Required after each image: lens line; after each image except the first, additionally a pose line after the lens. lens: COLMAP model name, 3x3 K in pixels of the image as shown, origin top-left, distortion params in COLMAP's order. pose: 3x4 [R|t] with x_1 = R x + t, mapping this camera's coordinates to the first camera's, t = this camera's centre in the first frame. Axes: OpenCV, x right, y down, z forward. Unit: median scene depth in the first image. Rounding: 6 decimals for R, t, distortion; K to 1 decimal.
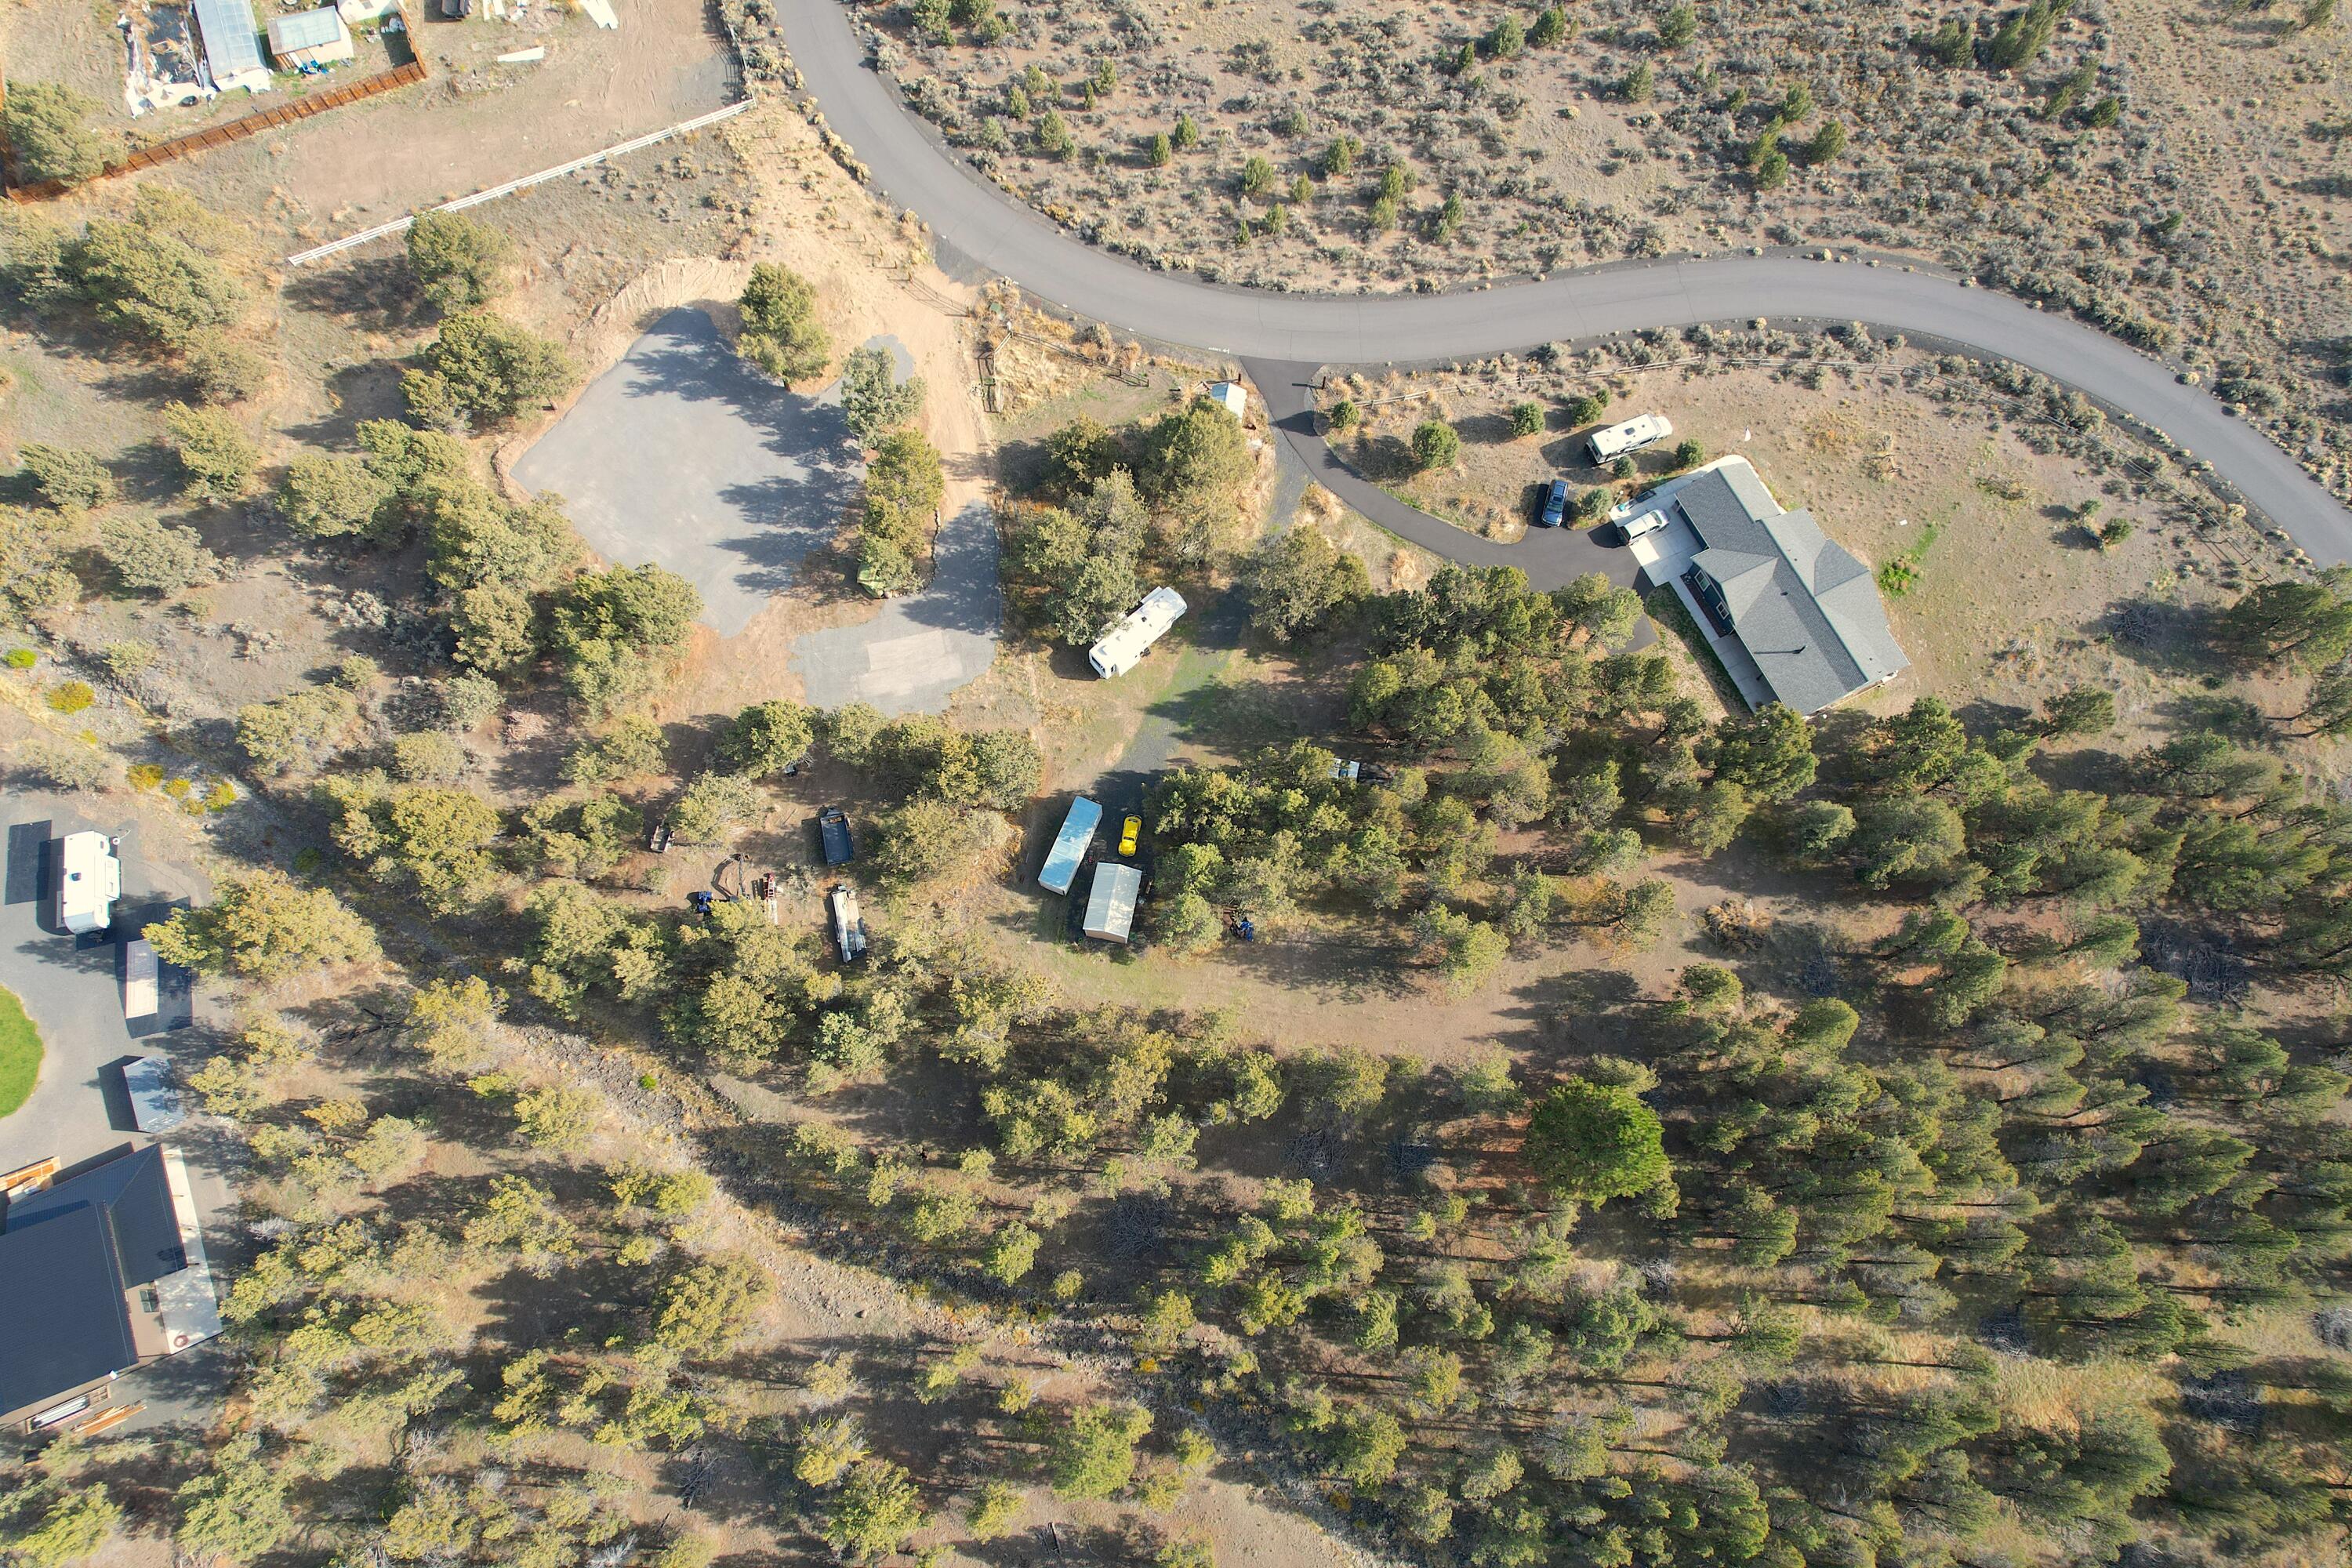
lens RADIAL K [[1500.4, 0, 1176.0], [0, 1500.4, 784.0], [0, 0, 1]] dist [-0.072612, 0.065160]
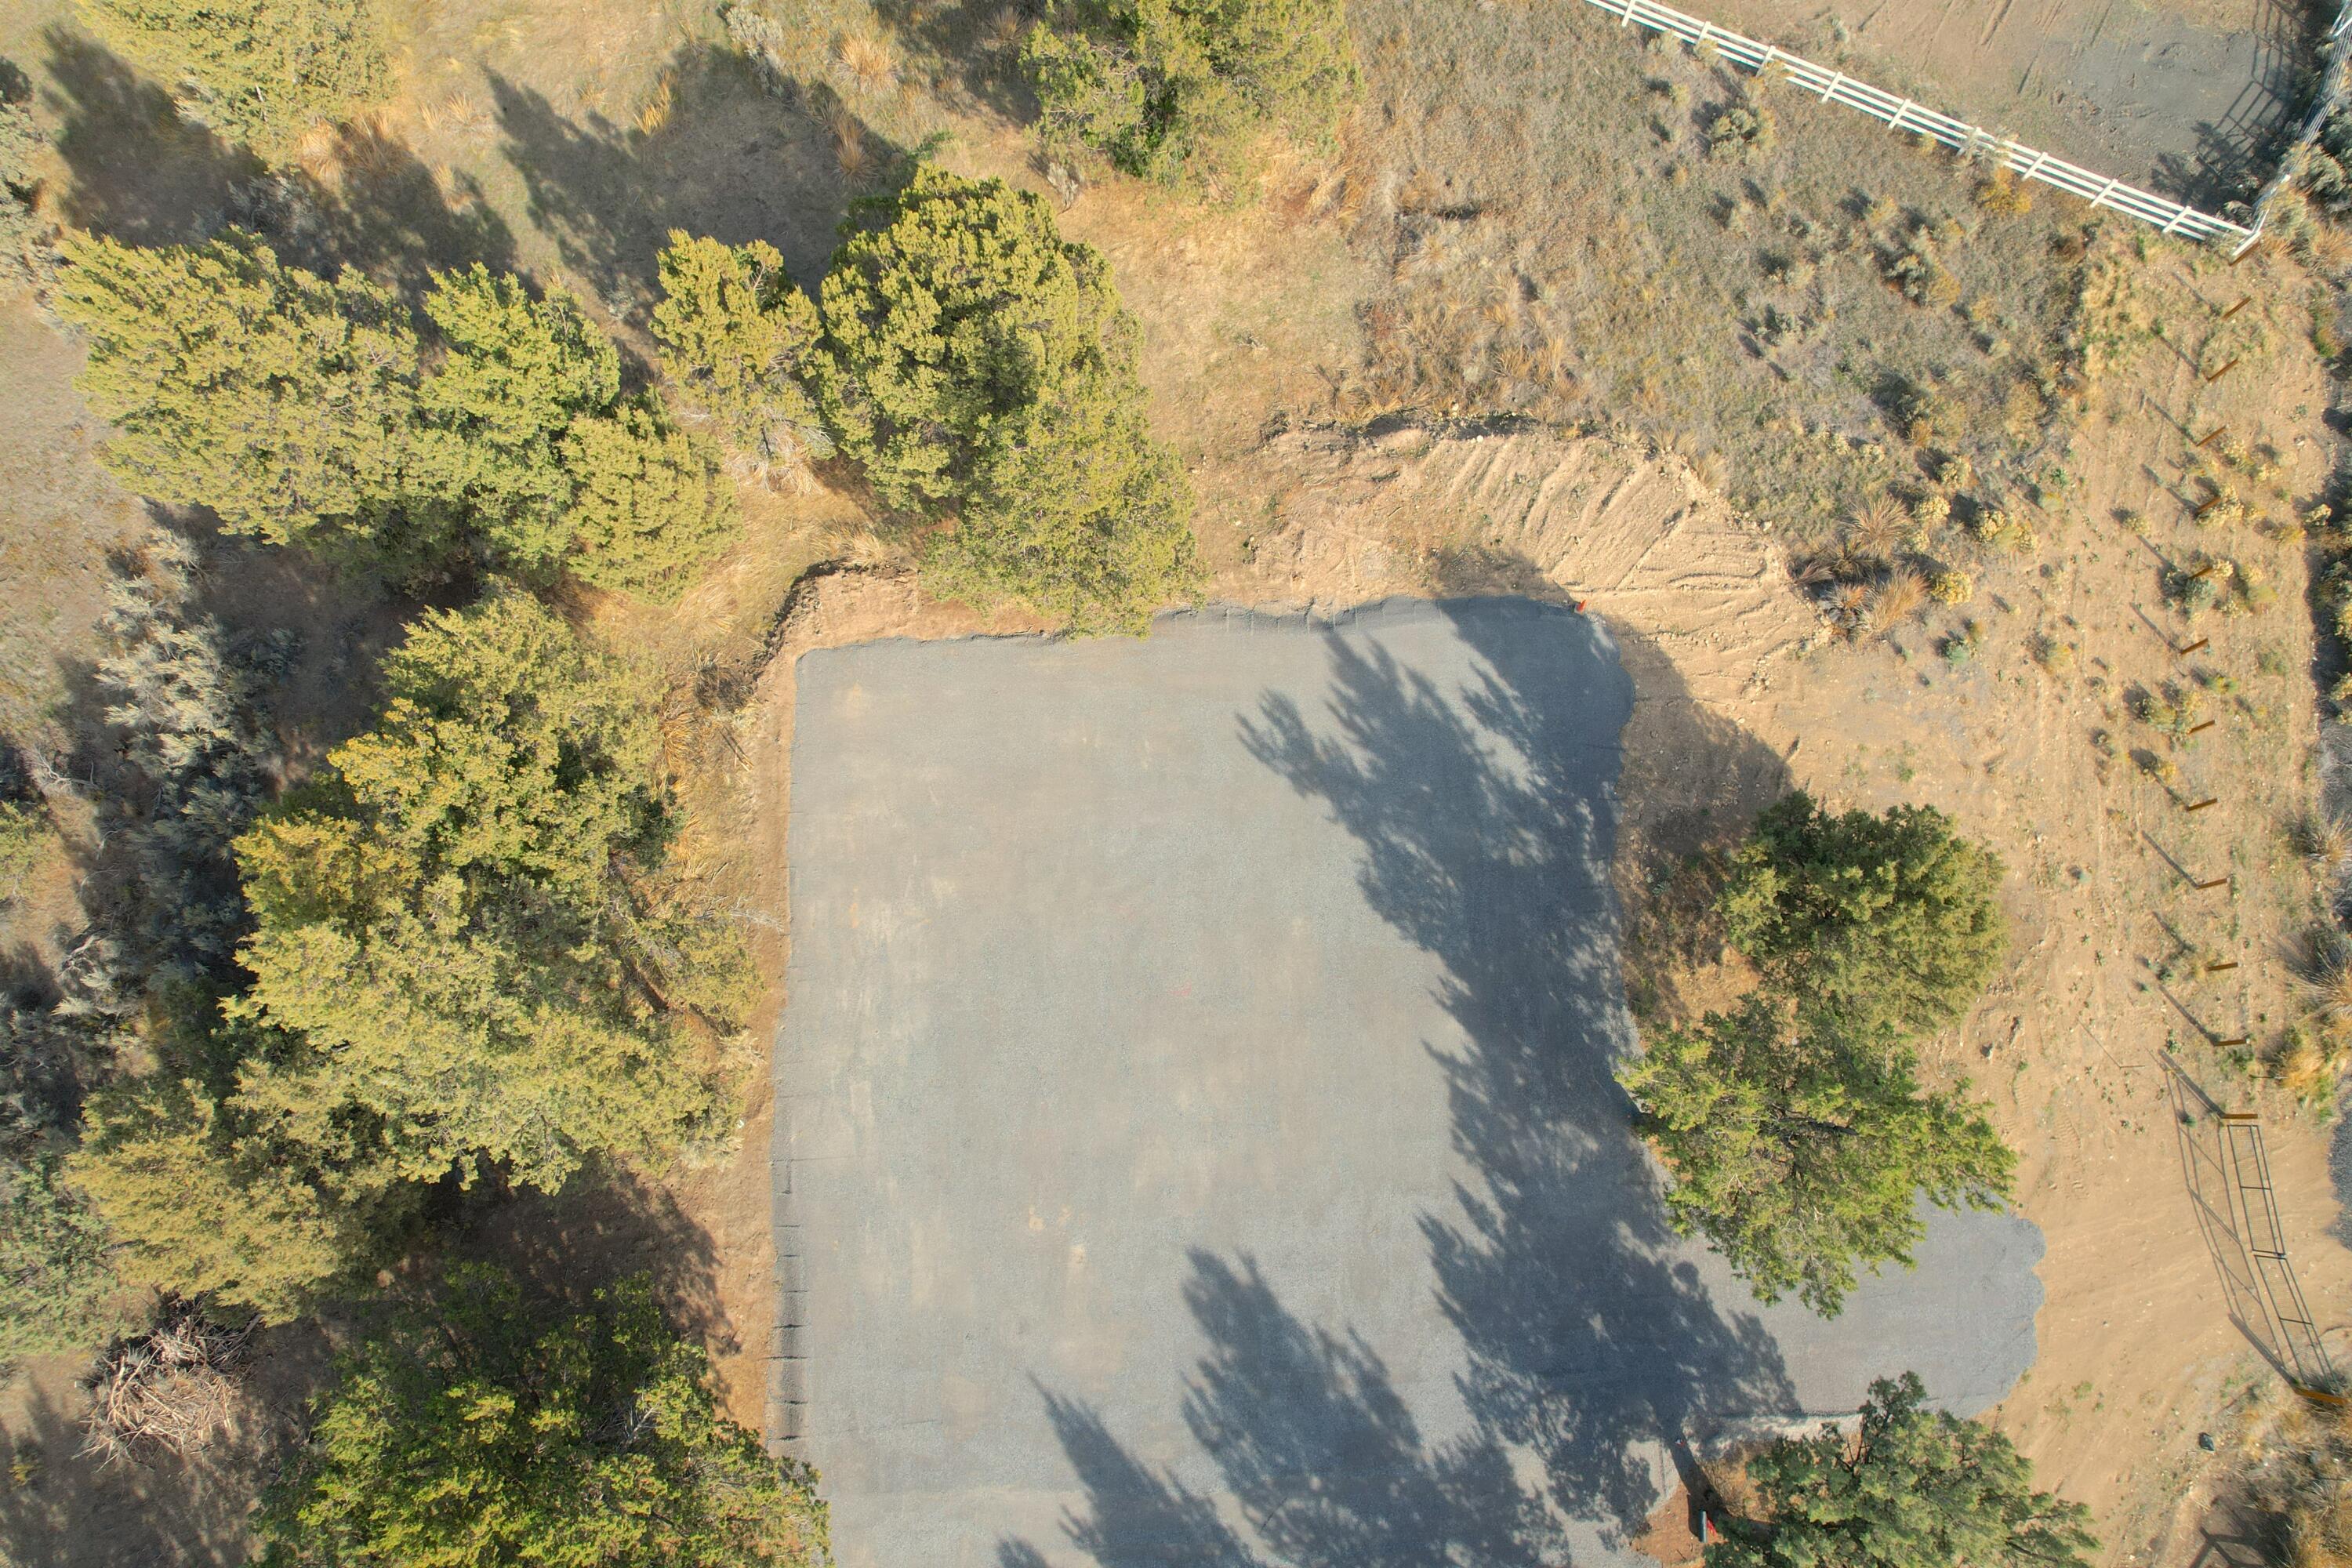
lens RADIAL K [[1508.3, 0, 1176.0], [0, 1508.3, 784.0], [0, 0, 1]] dist [-0.081938, 0.077286]
pose [[0.660789, 0.729515, -0.176537, -0.331209], [-0.715221, 0.683335, 0.146673, -0.301895], [0.227634, 0.029342, 0.973305, 0.729758]]
